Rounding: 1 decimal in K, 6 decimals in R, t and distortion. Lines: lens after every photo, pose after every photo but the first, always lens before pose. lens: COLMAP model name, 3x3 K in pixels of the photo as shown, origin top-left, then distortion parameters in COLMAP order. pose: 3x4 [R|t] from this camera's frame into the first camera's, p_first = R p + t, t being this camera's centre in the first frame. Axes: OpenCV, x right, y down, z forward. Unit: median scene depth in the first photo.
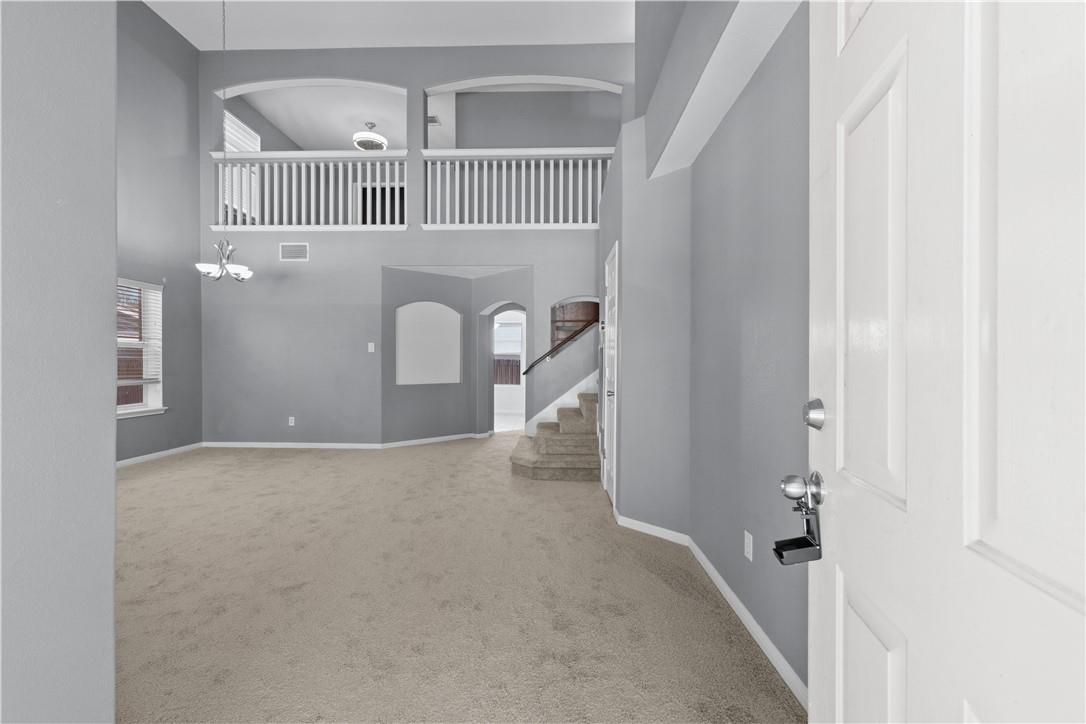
lens RADIAL K [[470.6, 0, 544.9], [0, 470.6, 368.0], [0, 0, 1]] dist [-0.019786, -0.000061]
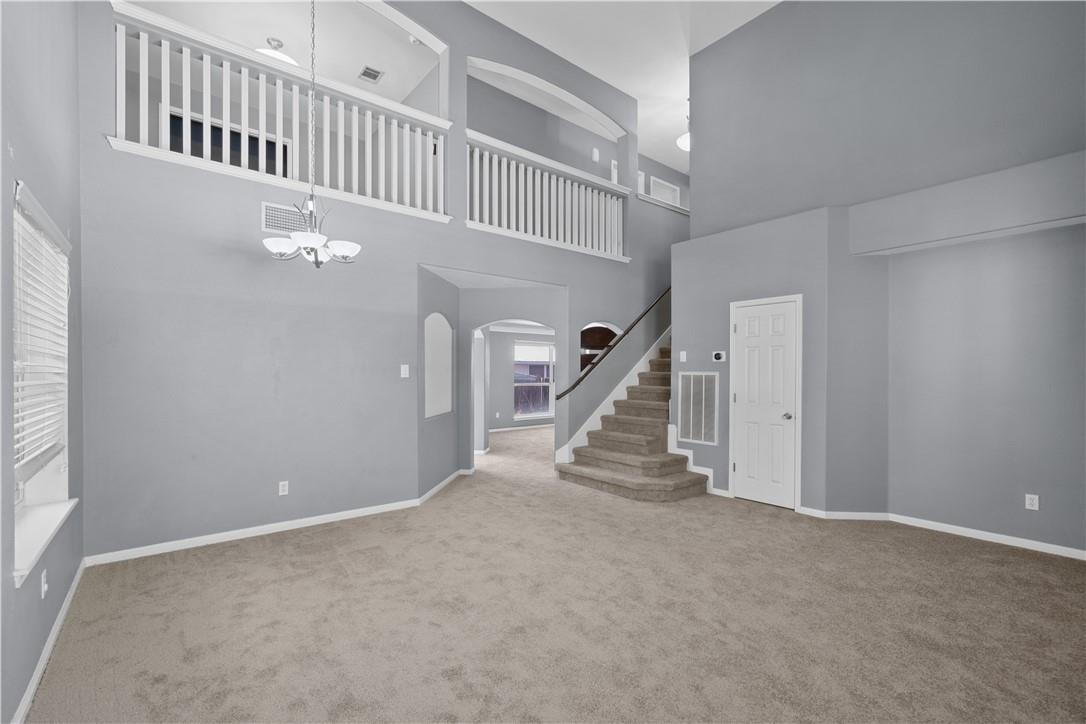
lens RADIAL K [[478.8, 0, 544.6], [0, 478.8, 375.5], [0, 0, 1]] dist [-0.017987, -0.000106]
pose [[0.758970, -0.006213, 0.651096, -0.701471], [0.006596, 0.999977, 0.001853, -0.037588], [-0.651092, 0.002888, 0.758993, 0.286309]]
